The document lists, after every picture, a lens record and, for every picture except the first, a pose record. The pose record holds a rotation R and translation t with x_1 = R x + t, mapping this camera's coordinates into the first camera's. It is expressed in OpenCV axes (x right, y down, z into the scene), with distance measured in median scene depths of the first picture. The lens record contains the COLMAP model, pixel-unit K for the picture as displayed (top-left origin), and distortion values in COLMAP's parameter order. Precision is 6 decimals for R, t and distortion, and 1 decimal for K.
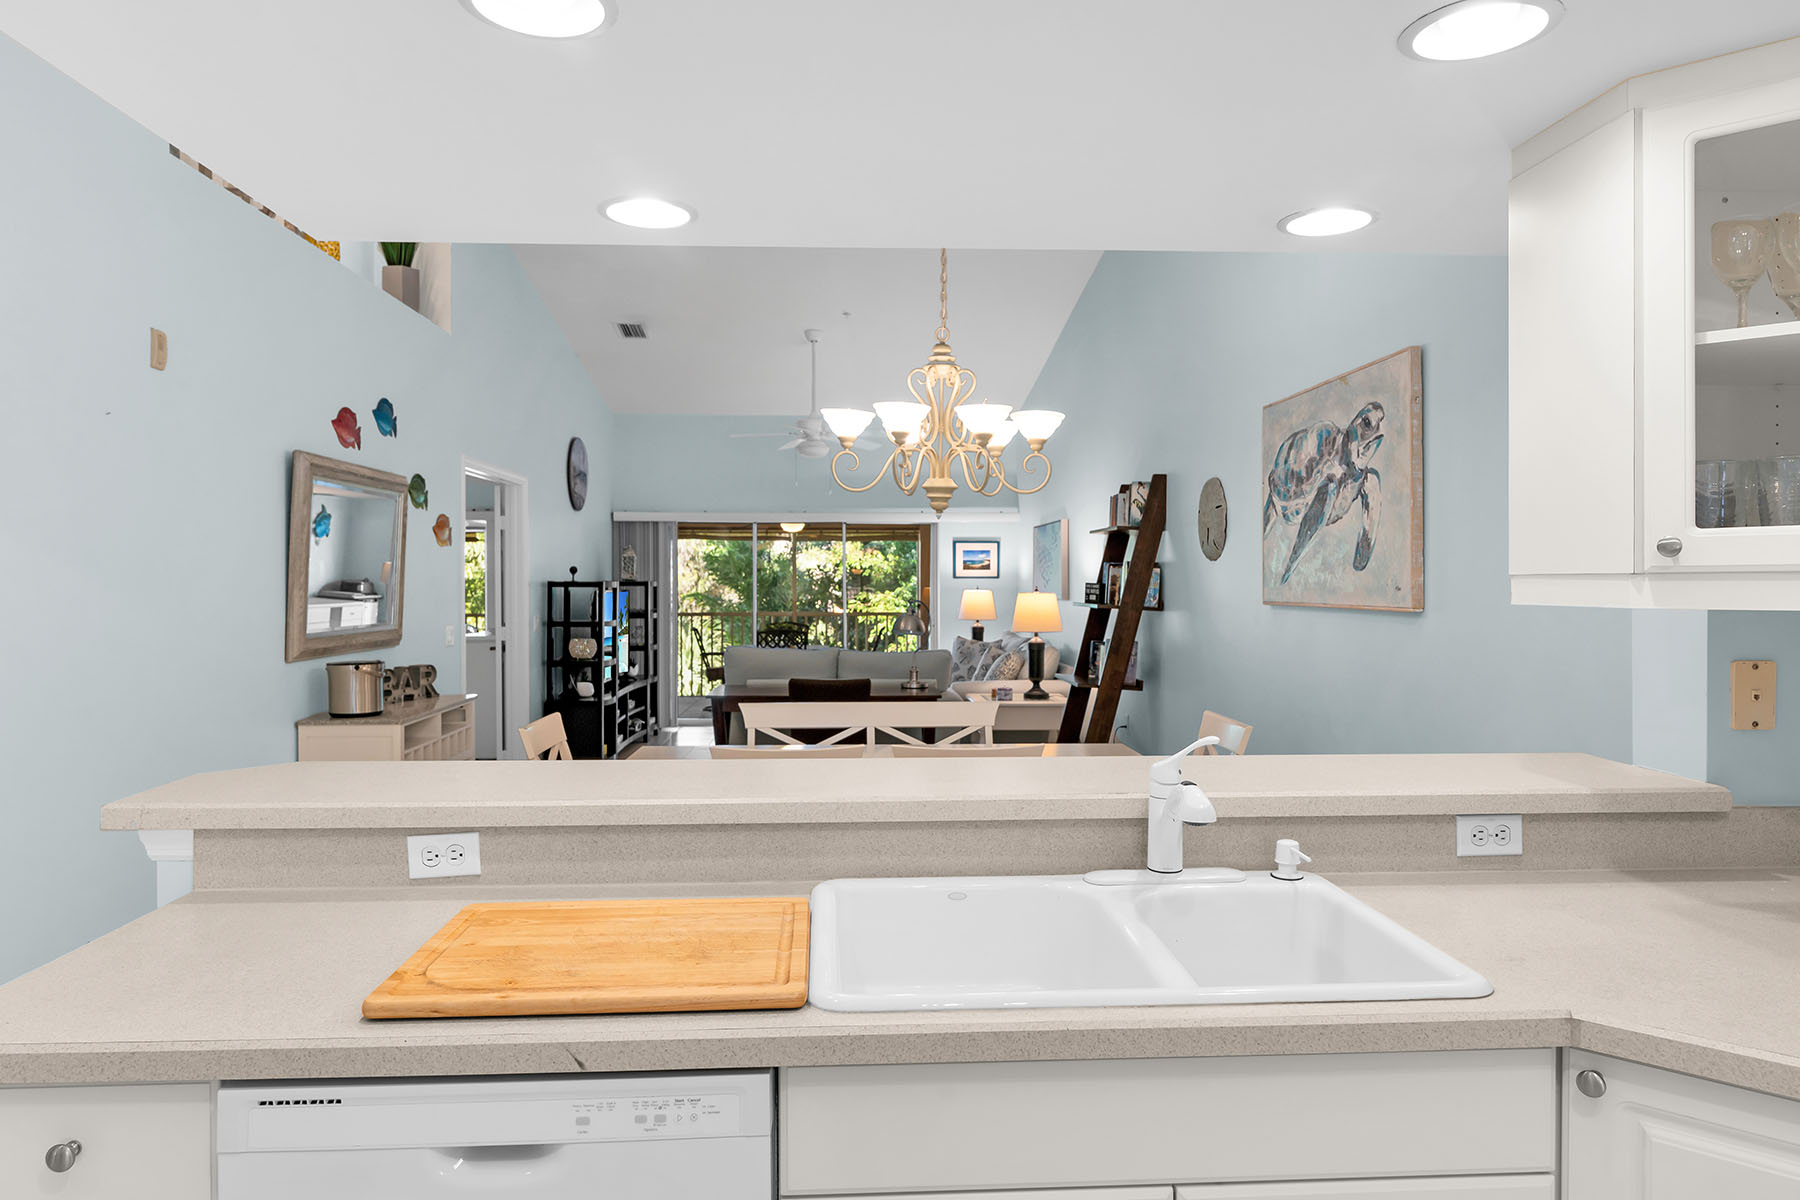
lens RADIAL K [[1143.5, 0, 896.3], [0, 1143.5, 590.1], [0, 0, 1]] dist [-0.001580, -0.001002]
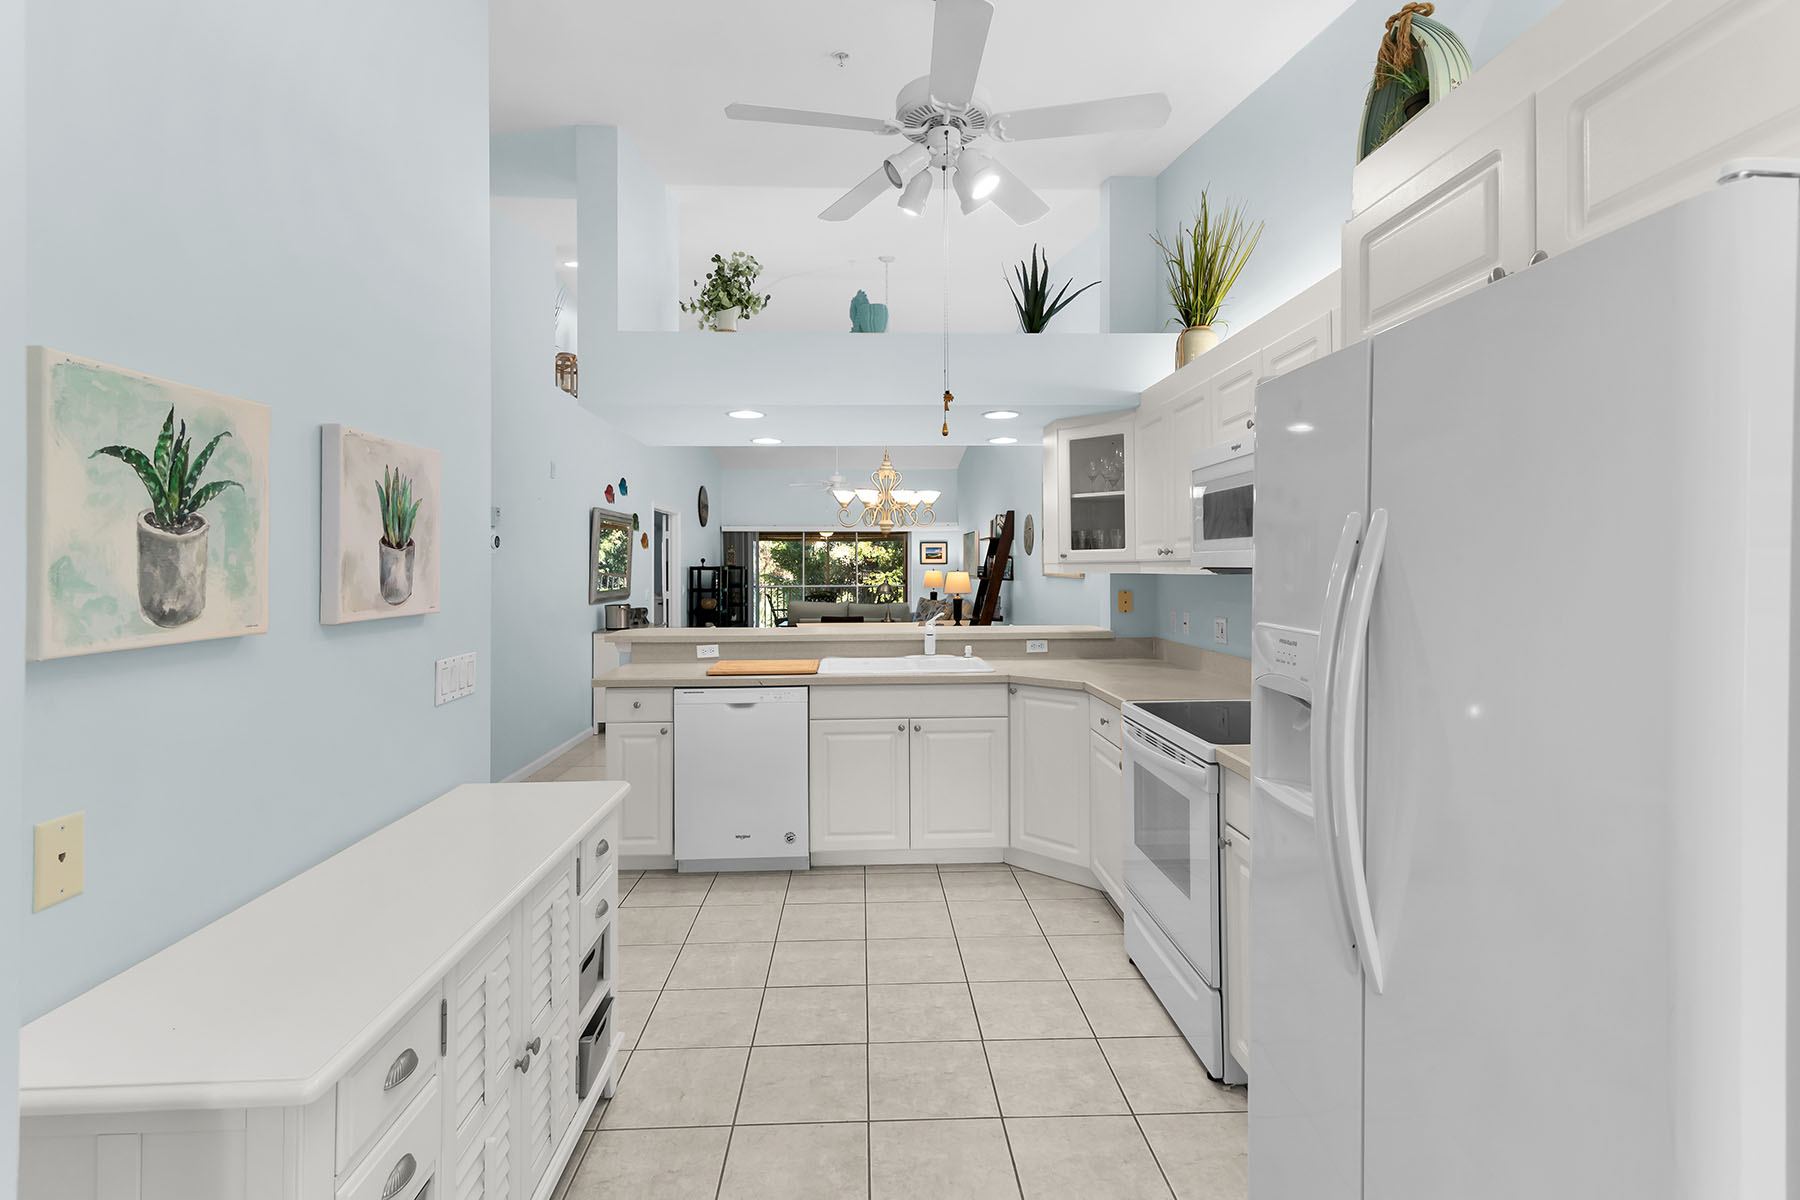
lens RADIAL K [[817.7, 0, 895.2], [0, 817.7, 559.5], [0, 0, 1]] dist [0.000288, 0.000009]
pose [[0.999918, -0.004354, -0.012068, 0.053415], [0.004165, 0.999869, -0.015636, 0.003385], [0.012135, 0.015585, 0.999805, -0.426086]]
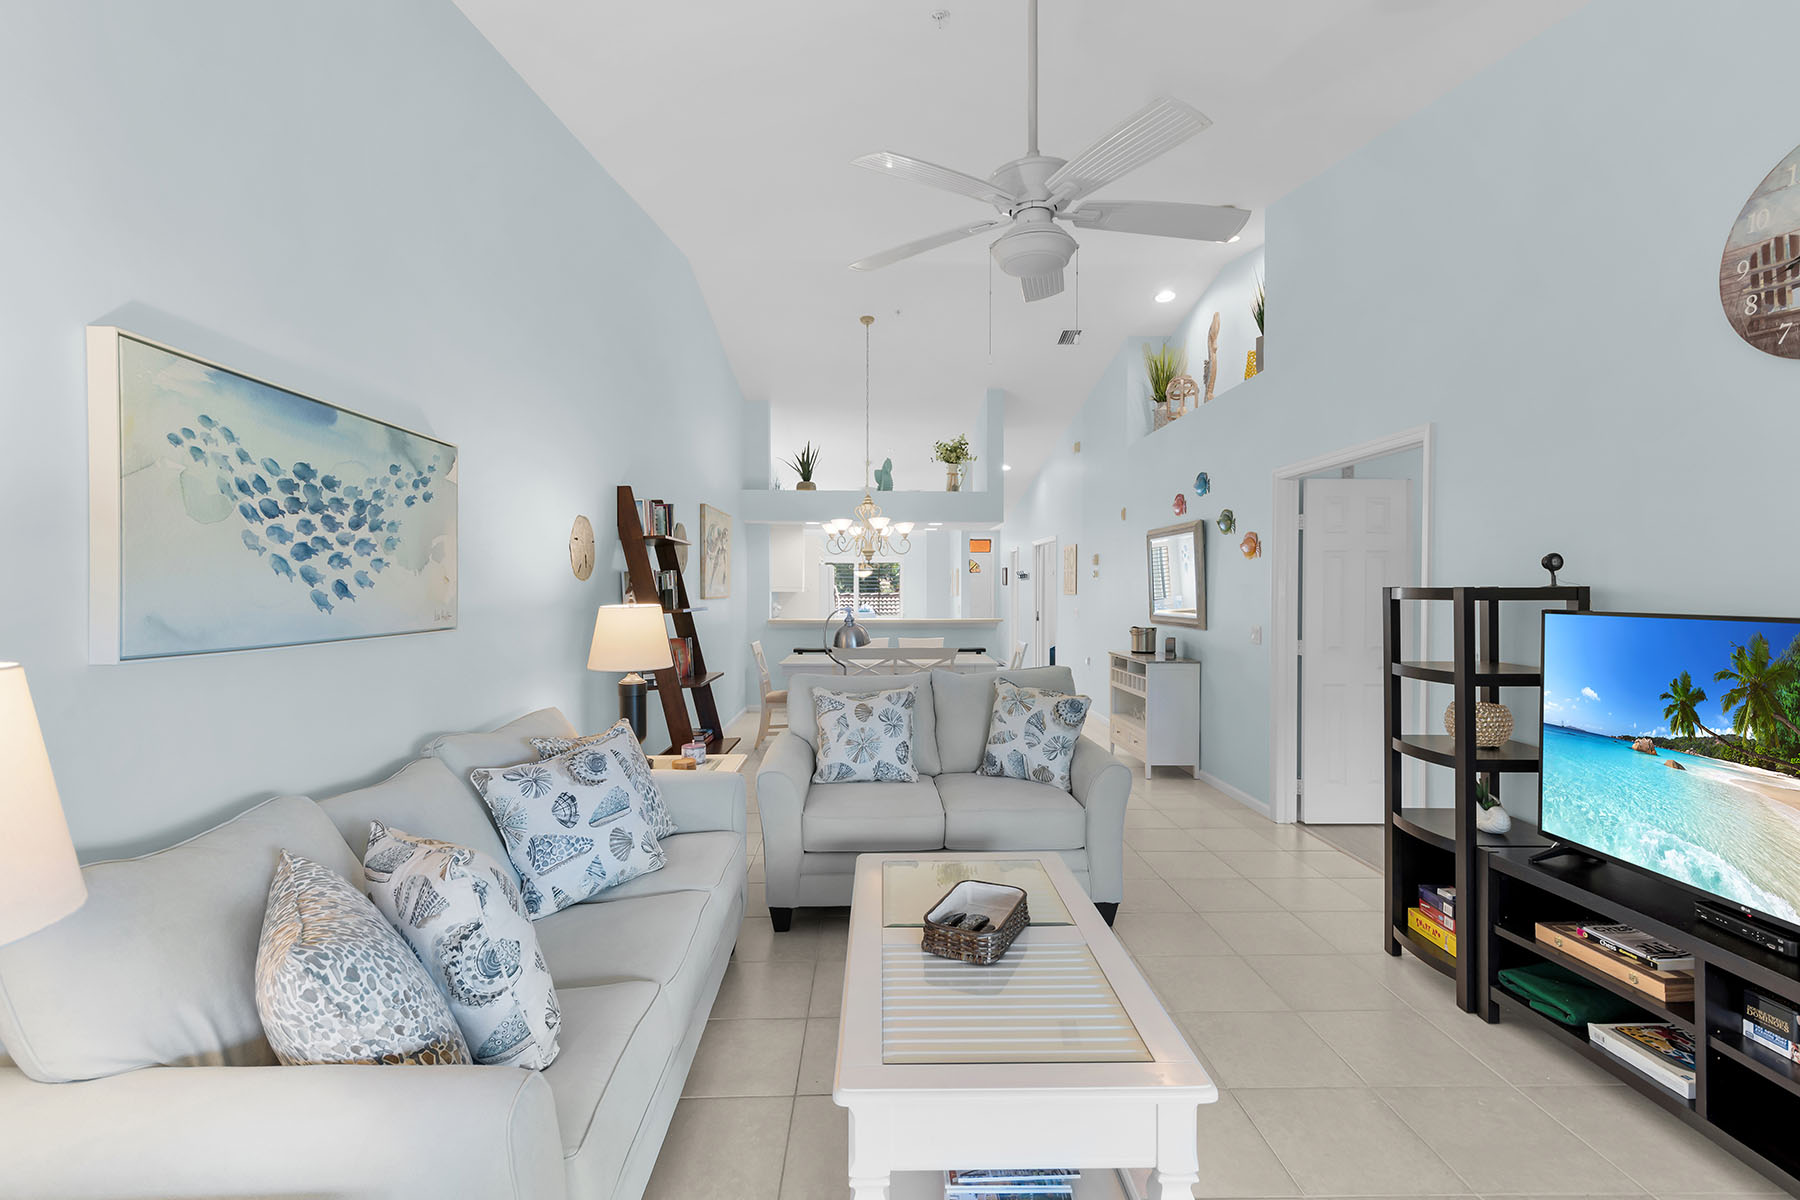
lens RADIAL K [[957.7, 0, 887.3], [0, 957.7, 601.8], [0, 0, 1]] dist [0.000210, -0.000050]
pose [[-0.999918, 0.000007, 0.012773, -0.049740], [0.000213, 0.999869, 0.016185, -0.012206], [-0.012771, 0.016187, -0.999787, 2.118268]]
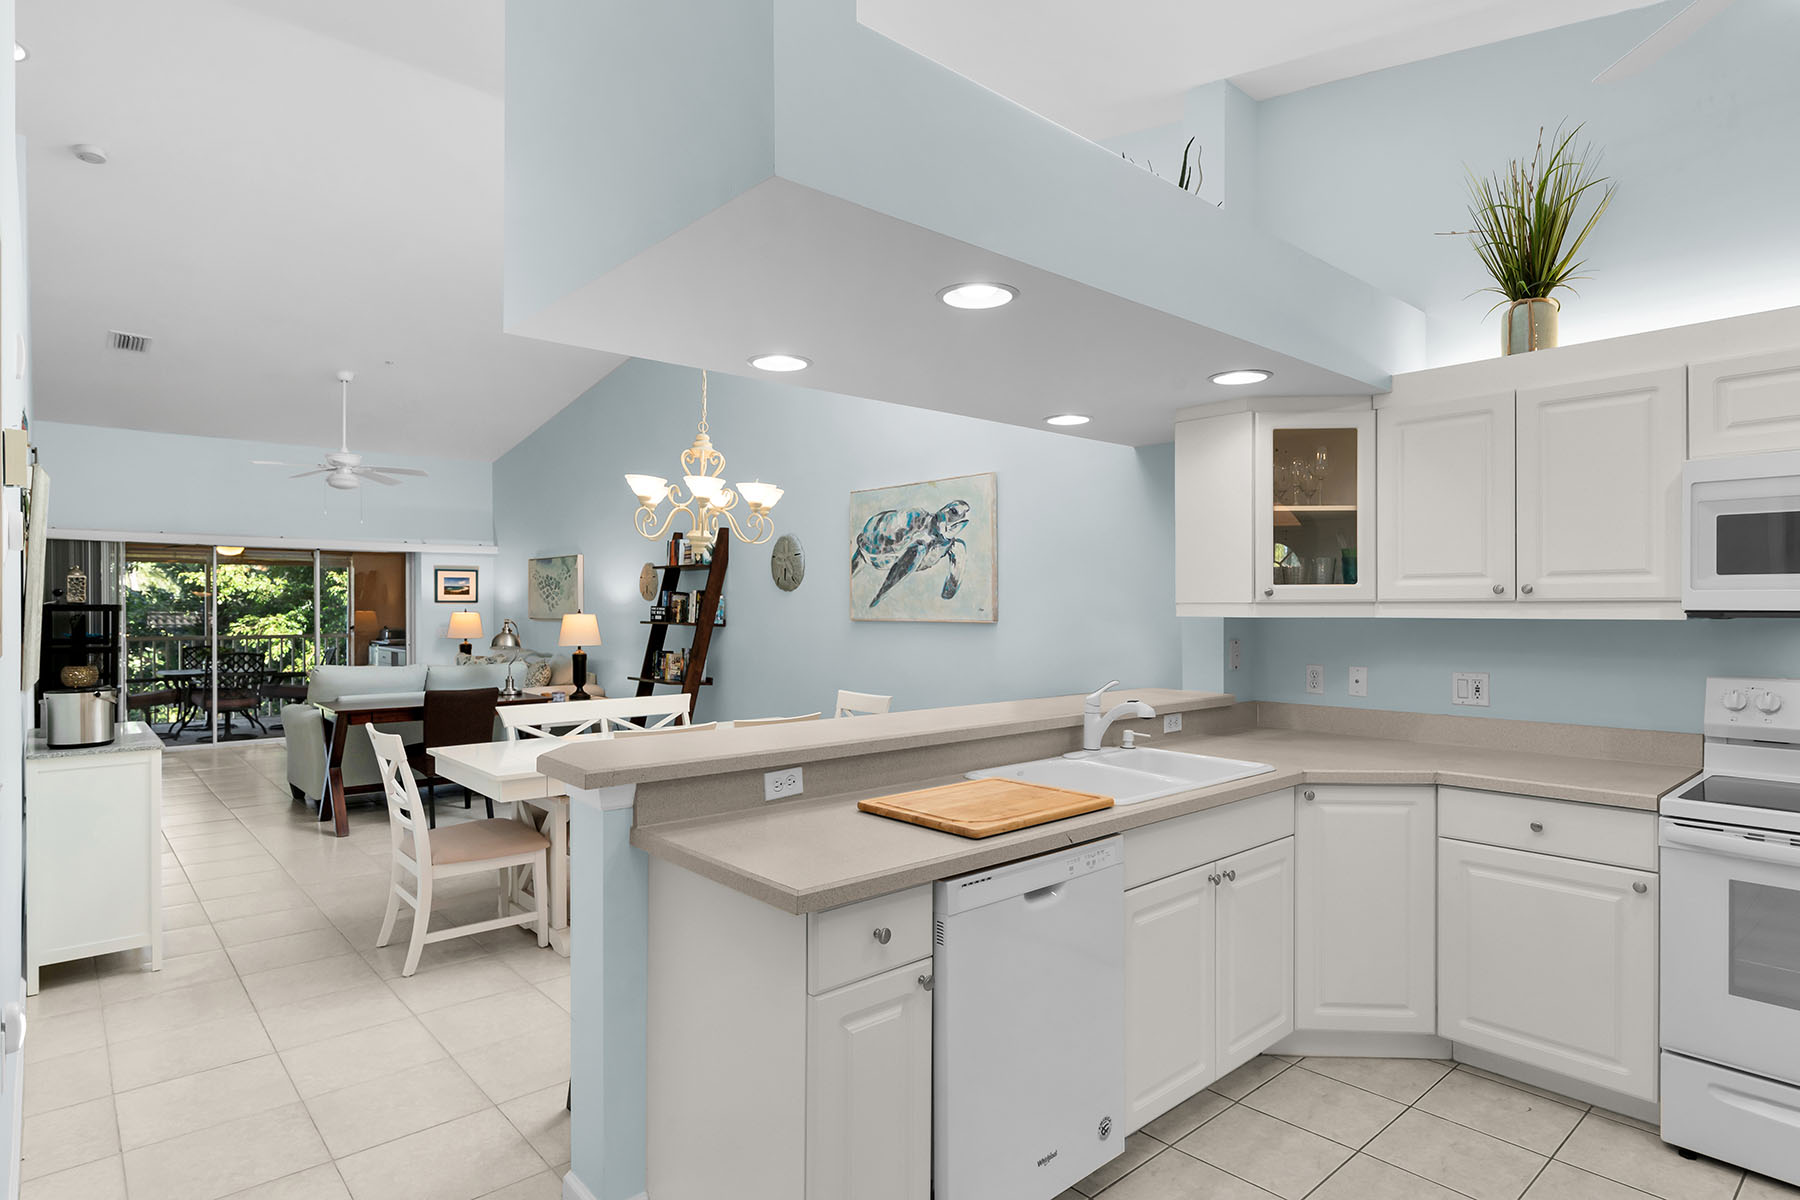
lens RADIAL K [[957.7, 0, 887.3], [0, 957.7, 601.8], [0, 0, 1]] dist [0.000210, -0.000050]
pose [[0.788296, 0.002299, 0.615291, -0.351057], [0.004179, 0.999950, -0.009090, -0.000443], [-0.615281, 0.009737, 0.788247, -0.035665]]
